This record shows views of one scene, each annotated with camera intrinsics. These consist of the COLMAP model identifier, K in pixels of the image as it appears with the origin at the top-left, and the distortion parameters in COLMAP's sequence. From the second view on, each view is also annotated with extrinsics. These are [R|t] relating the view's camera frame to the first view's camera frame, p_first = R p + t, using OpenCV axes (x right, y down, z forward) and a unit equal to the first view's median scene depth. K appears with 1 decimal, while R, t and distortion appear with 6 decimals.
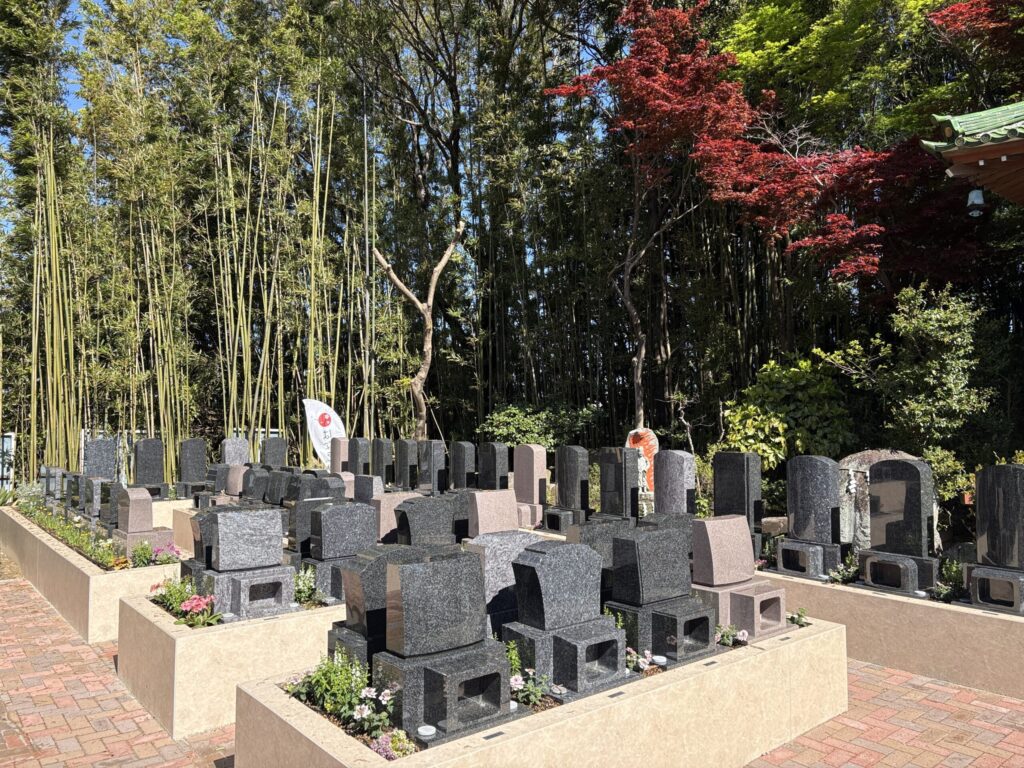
lens RADIAL K [[763.7, 0, 511.4], [0, 763.7, 392.7], [0, 0, 1]] dist [0.100446, -0.100543]
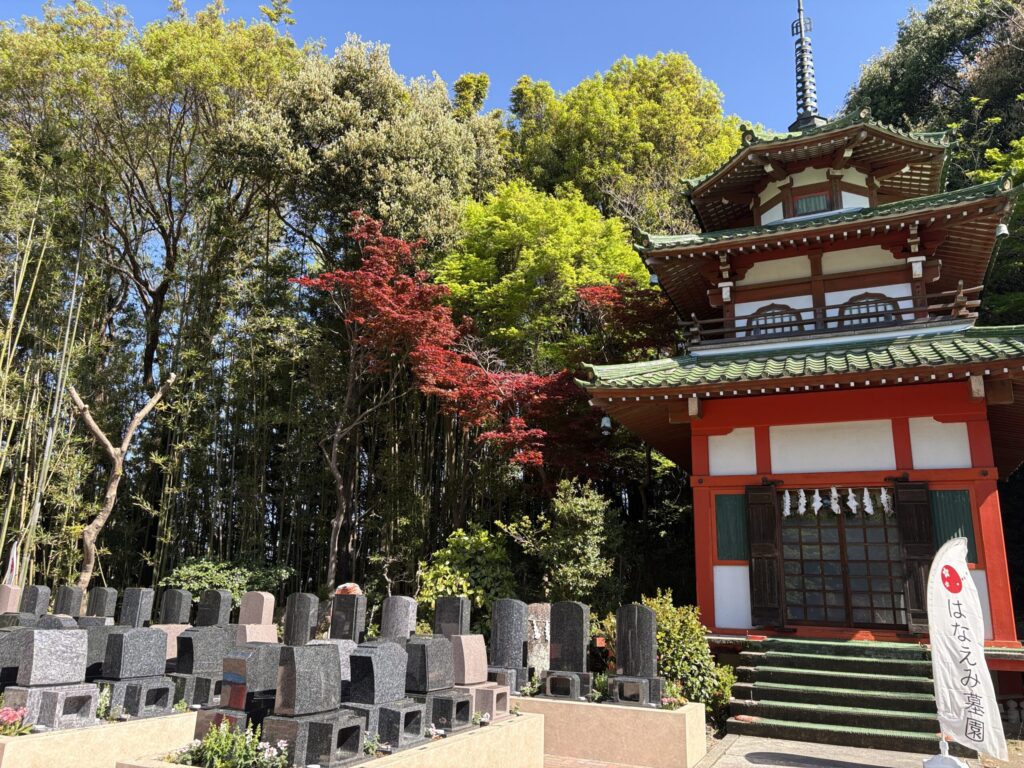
lens RADIAL K [[763.7, 0, 511.4], [0, 763.7, 392.7], [0, 0, 1]] dist [0.100446, -0.100543]
pose [[0.898068, 0.143173, 0.415904, -0.146164], [-0.049398, 0.972389, -0.228076, 0.025733], [-0.437075, 0.184283, 0.880344, -0.161550]]
